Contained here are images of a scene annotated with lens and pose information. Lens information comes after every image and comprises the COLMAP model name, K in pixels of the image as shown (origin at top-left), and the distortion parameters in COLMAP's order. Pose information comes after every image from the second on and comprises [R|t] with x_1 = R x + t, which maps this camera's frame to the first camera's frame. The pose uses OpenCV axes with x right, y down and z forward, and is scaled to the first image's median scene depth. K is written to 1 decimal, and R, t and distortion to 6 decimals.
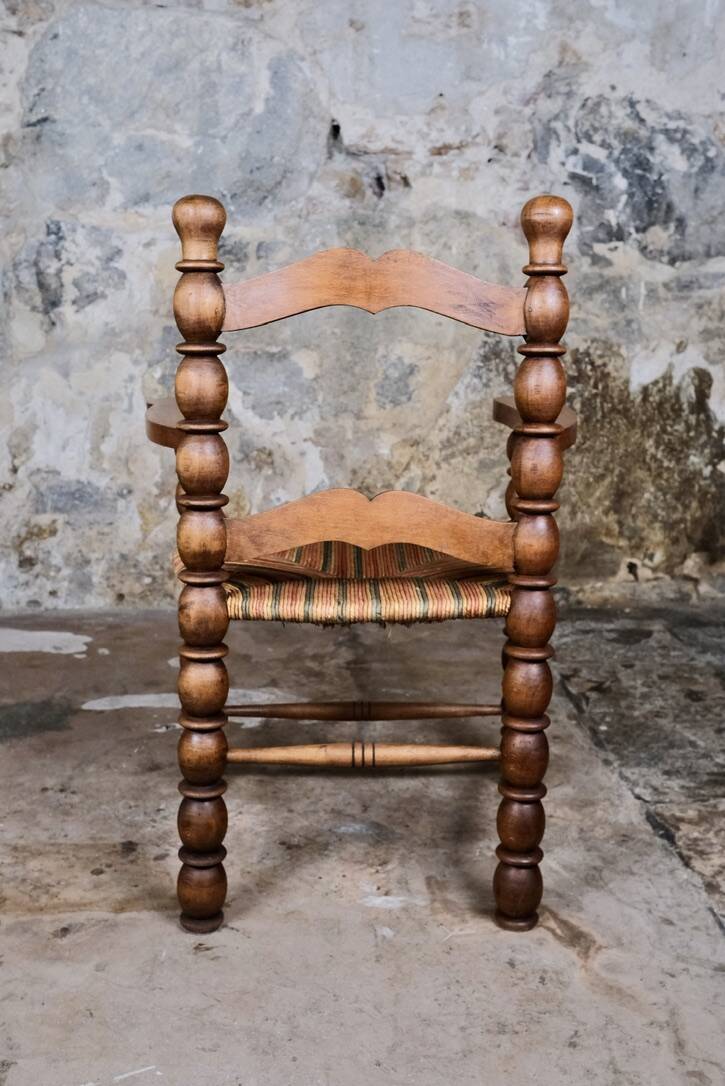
lens RADIAL K [[1067.7, 0, 363.1], [0, 1067.7, 539.0], [0, 0, 1]] dist [-0.003400, 0.000000]
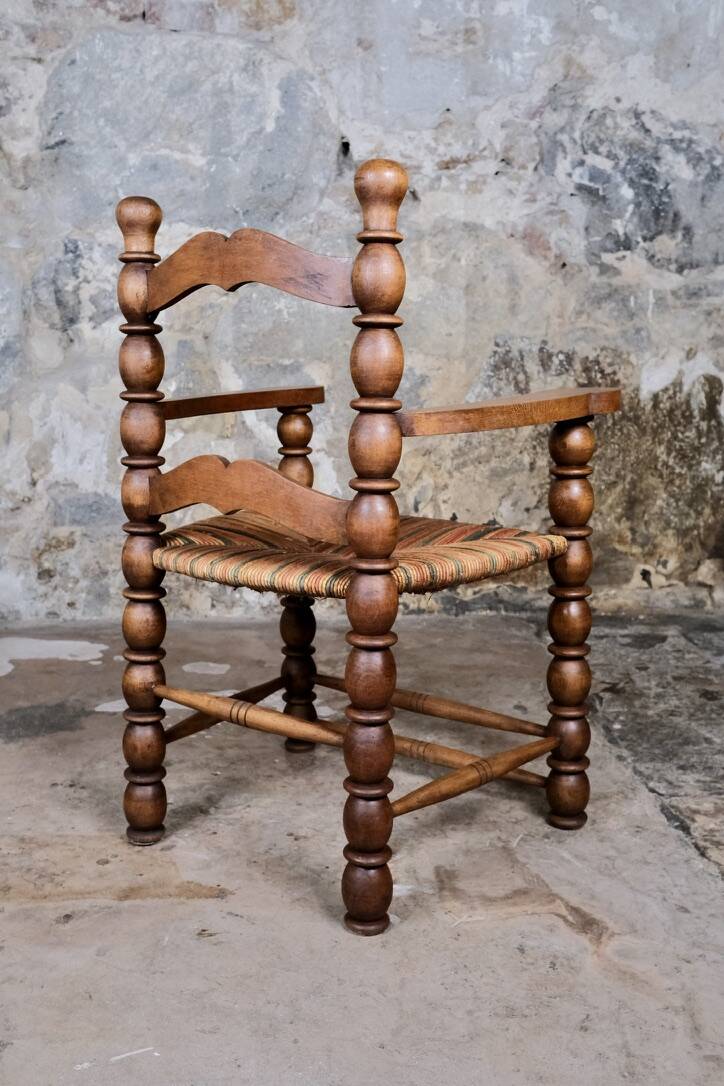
lens RADIAL K [[1039.1, 0, 354.4], [0, 1039.1, 544.5], [0, 0, 1]] dist [-0.003350, 0.000000]
pose [[0.999517, -0.009808, -0.029499, 0.008647], [0.008967, 0.999553, -0.028518, 0.025396], [0.029766, 0.028239, 0.999158, 0.018380]]
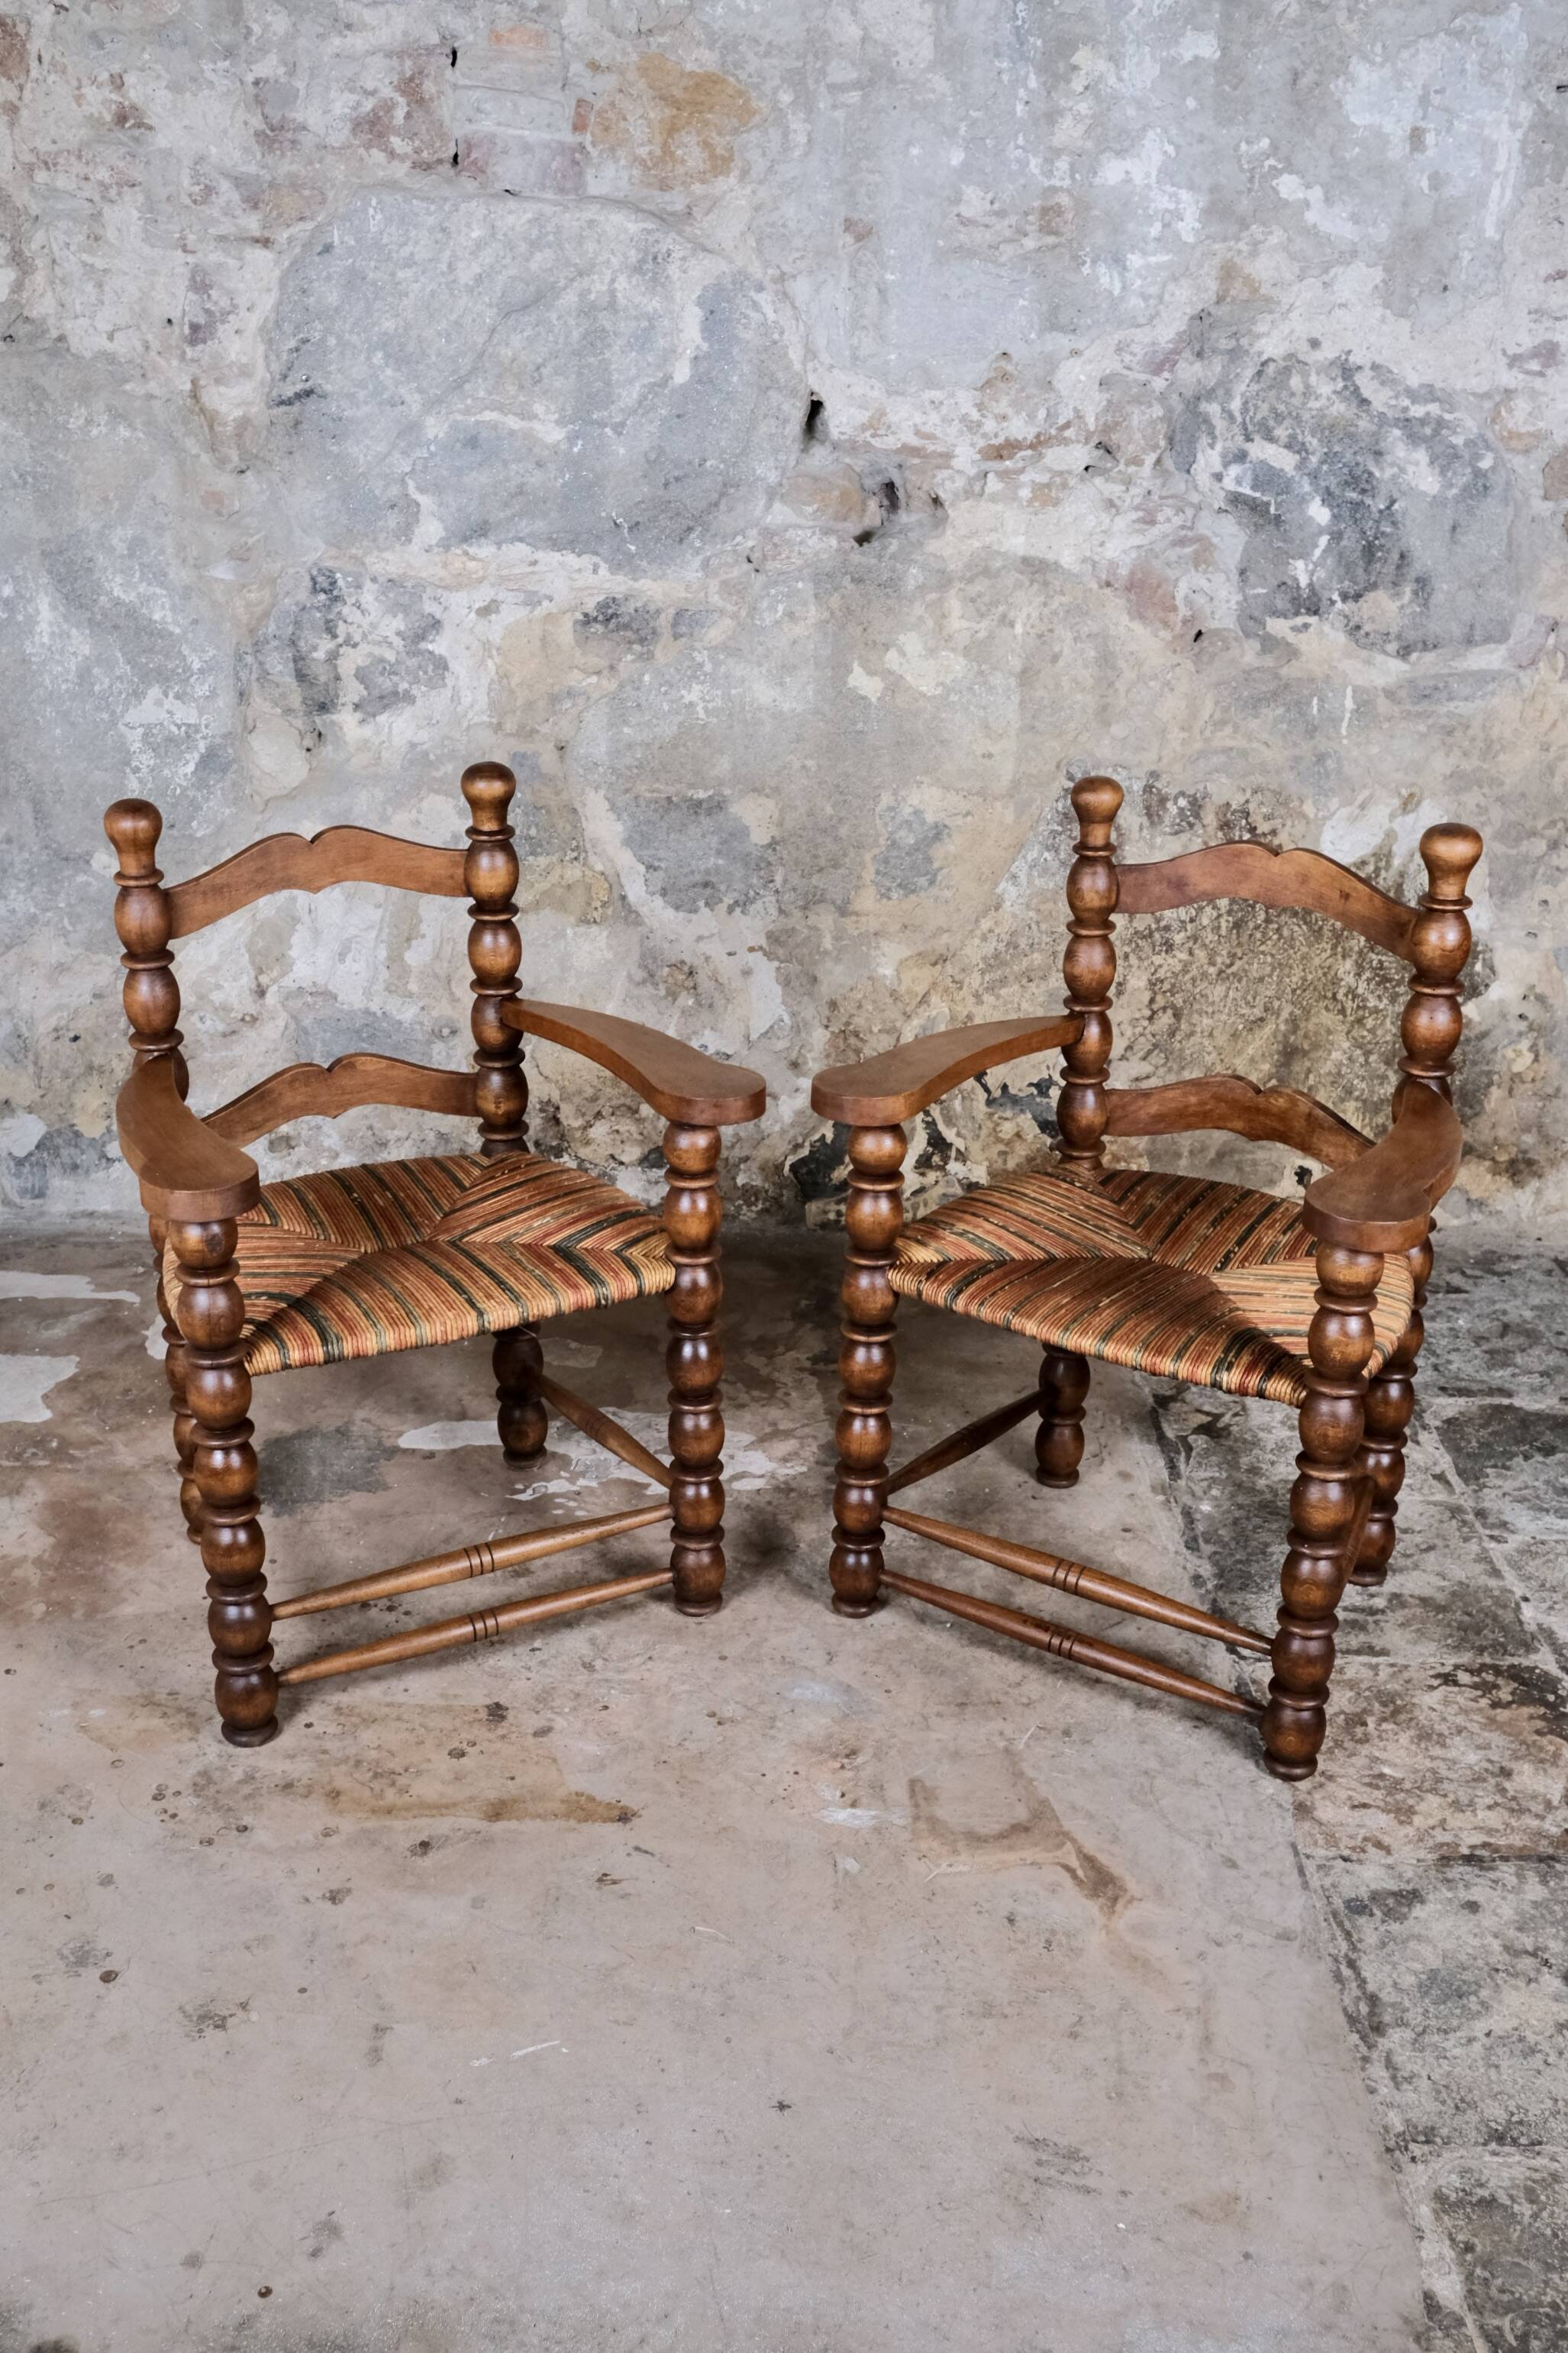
lens RADIAL K [[2251.4, 0, 775.7], [0, 2251.4, 1148.8], [0, 0, 1]] dist [-0.003350, 0.000000]
pose [[0.999011, 0.027656, -0.034806, 0.005203], [-0.021859, 0.987339, 0.157114, -0.183726], [0.038711, -0.156198, 0.986967, -0.237993]]
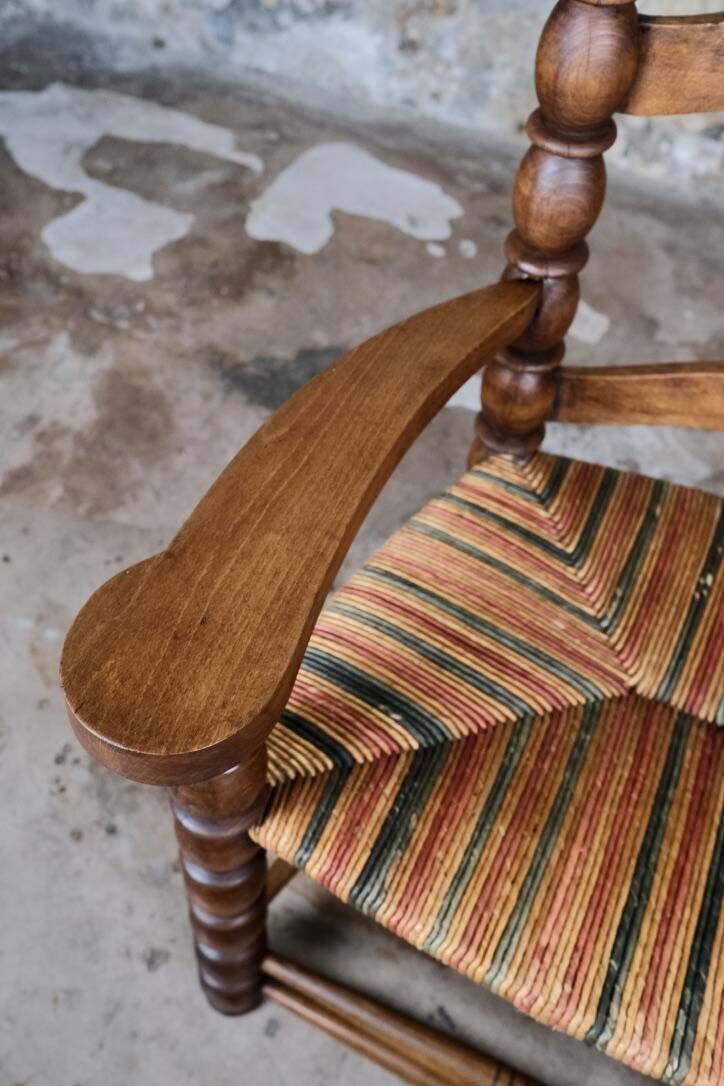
lens RADIAL K [[1039.1, 0, 353.8], [0, 1039.1, 545.4], [0, 0, 1]] dist [-0.003350, 0.000000]
pose [[0.900652, 0.372107, -0.224416, -0.069488], [-0.150188, 0.751178, 0.642787, -0.172696], [0.407762, -0.545223, 0.732436, 0.299956]]
